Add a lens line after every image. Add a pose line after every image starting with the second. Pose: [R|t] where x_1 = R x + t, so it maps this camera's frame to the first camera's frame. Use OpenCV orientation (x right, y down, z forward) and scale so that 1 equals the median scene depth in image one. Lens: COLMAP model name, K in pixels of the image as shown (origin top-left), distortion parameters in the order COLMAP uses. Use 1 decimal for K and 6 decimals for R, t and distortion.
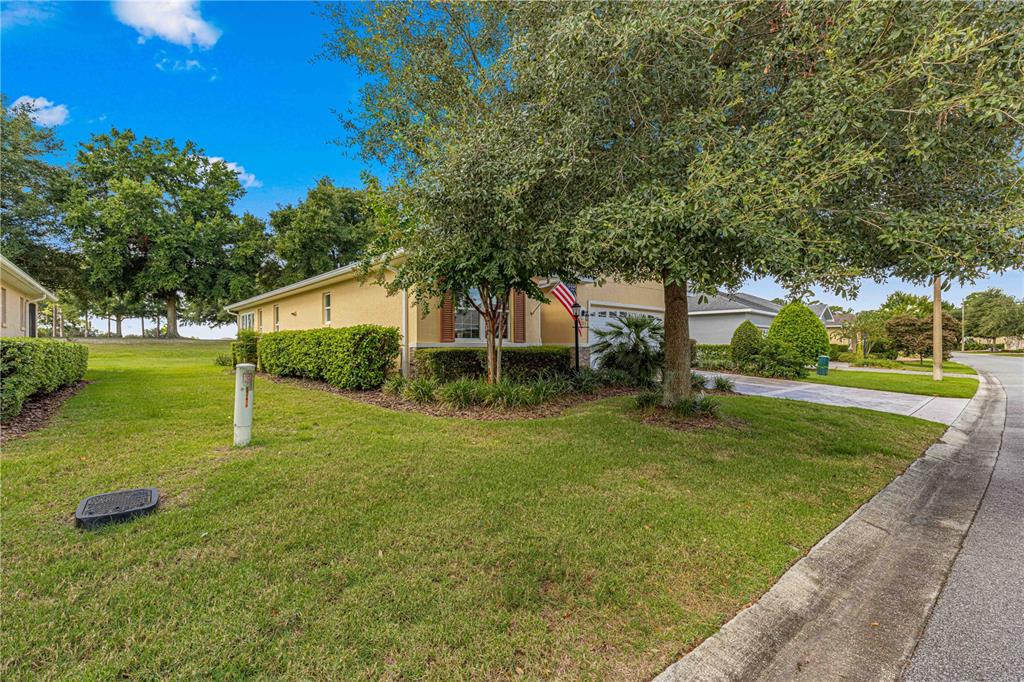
lens RADIAL K [[460.2, 0, 513.2], [0, 460.2, 345.7], [0, 0, 1]] dist [0.008827, -0.001873]
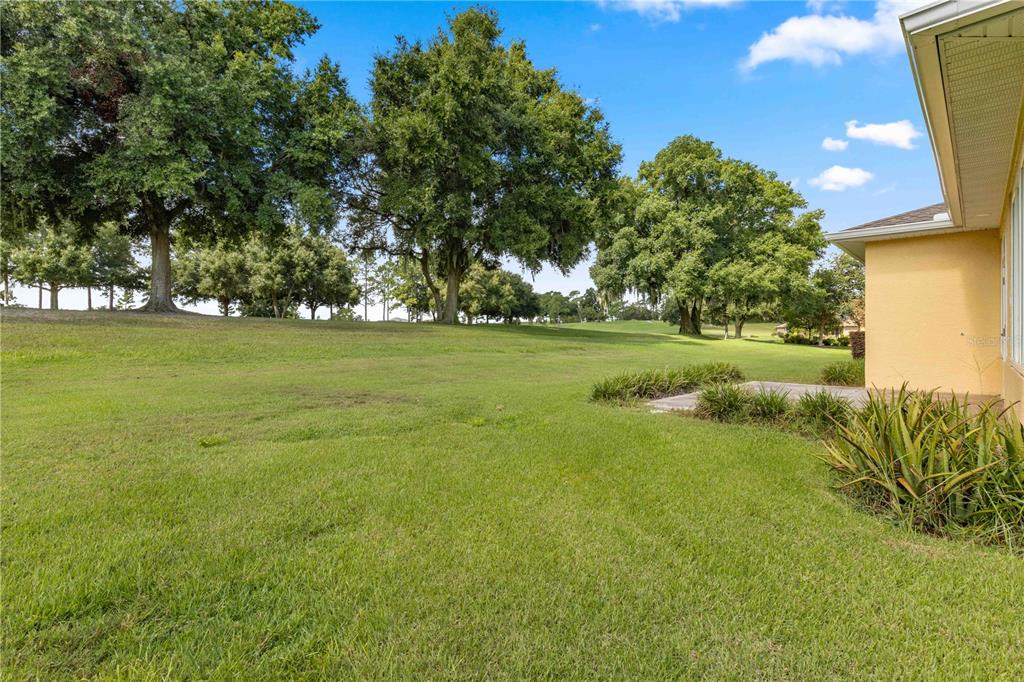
lens RADIAL K [[460.2, 0, 512.6], [0, 460.2, 334.5], [0, 0, 1]] dist [0.008827, -0.001873]
pose [[0.997360, 0.016306, 0.070762, -0.209398], [-0.016266, 0.999867, -0.001148, 0.002272], [-0.070771, -0.000006, 0.997493, 0.251580]]
